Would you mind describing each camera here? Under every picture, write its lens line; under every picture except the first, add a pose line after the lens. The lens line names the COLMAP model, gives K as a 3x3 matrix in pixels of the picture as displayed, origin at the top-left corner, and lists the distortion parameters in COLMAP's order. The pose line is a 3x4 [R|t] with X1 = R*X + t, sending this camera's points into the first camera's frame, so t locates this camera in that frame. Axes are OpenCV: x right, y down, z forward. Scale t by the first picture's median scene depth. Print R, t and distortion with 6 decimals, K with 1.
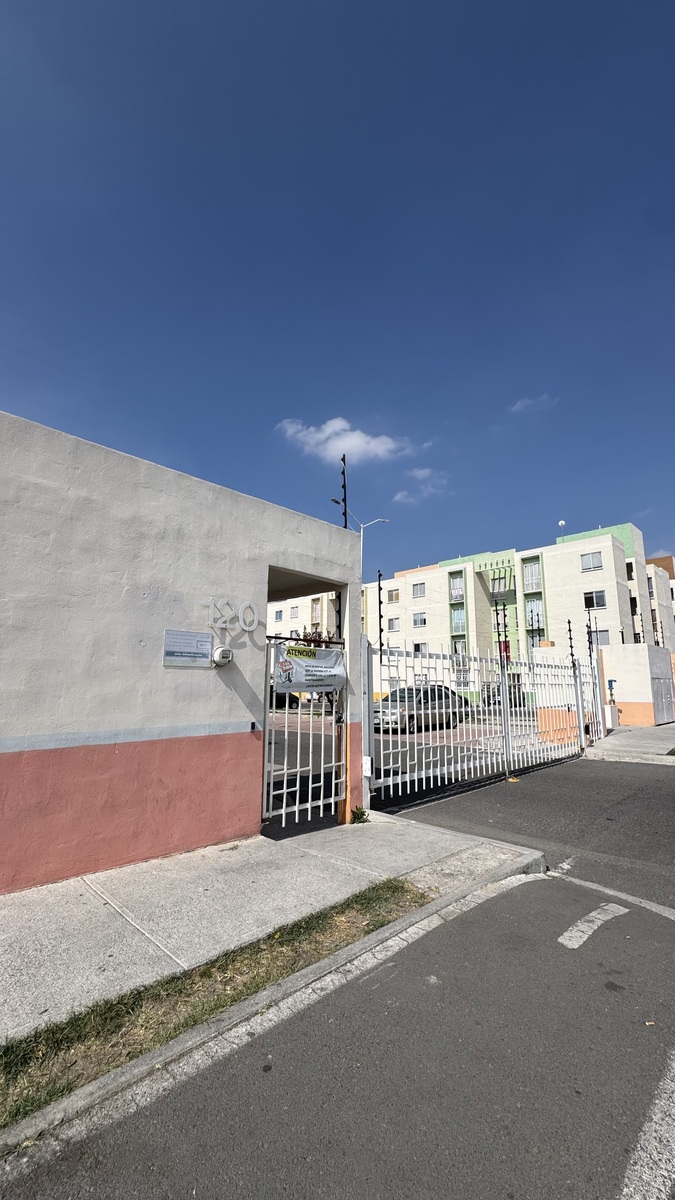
lens RADIAL K [[482.2, 0, 344.2], [0, 482.2, 605.1], [0, 0, 1]] dist [-0.006517, 0.000686]
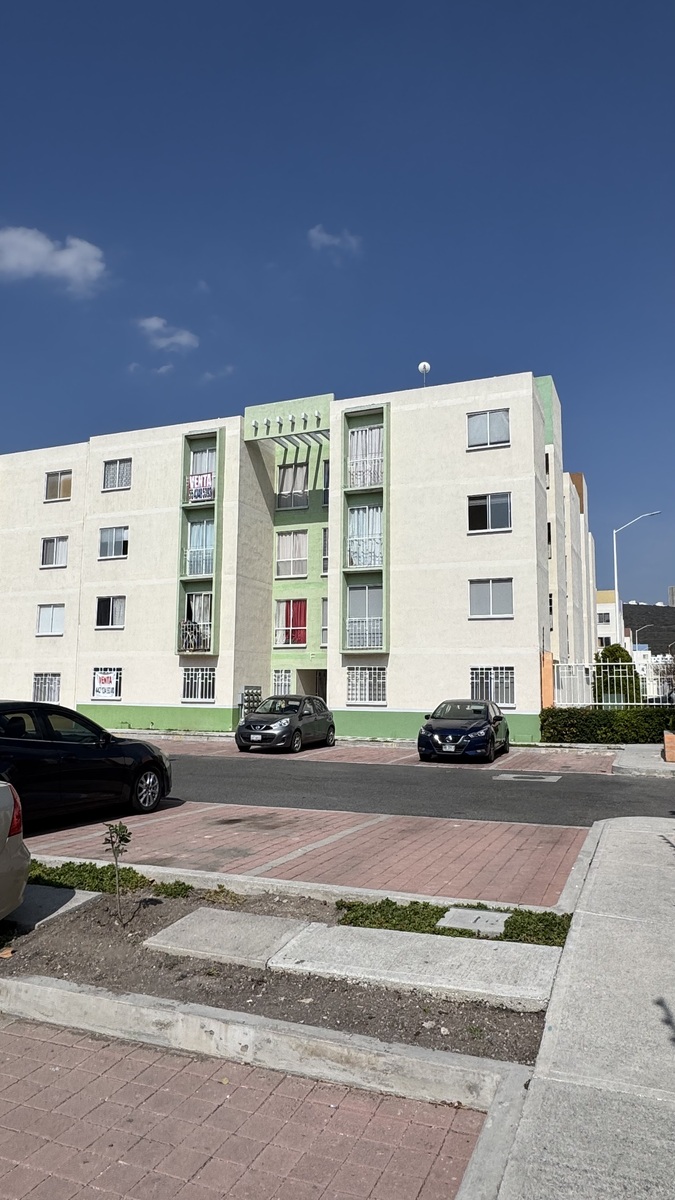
lens RADIAL K [[745.9, 0, 344.9], [0, 745.9, 609.9], [0, 0, 1]] dist [-0.006171, -0.000240]
pose [[0.926090, 0.051014, 0.373839, 0.110272], [-0.070749, 0.996722, 0.039251, 0.053780], [-0.370611, -0.062799, 0.926663, 0.324099]]
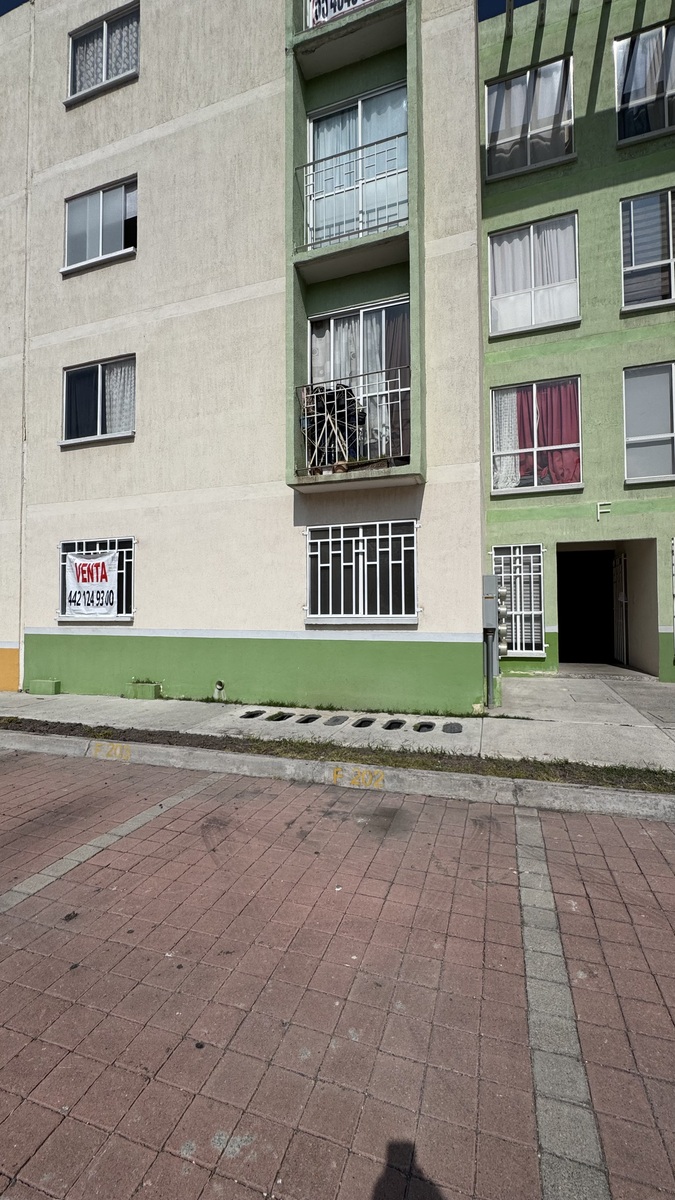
lens RADIAL K [[482.2, 0, 332.6], [0, 482.2, 600.6], [0, 0, 1]] dist [-0.006517, 0.000686]
pose [[0.902093, 0.007936, 0.431469, 0.172080], [-0.064761, 0.990998, 0.117172, 0.148597], [-0.426655, -0.133642, 0.894486, 0.865536]]
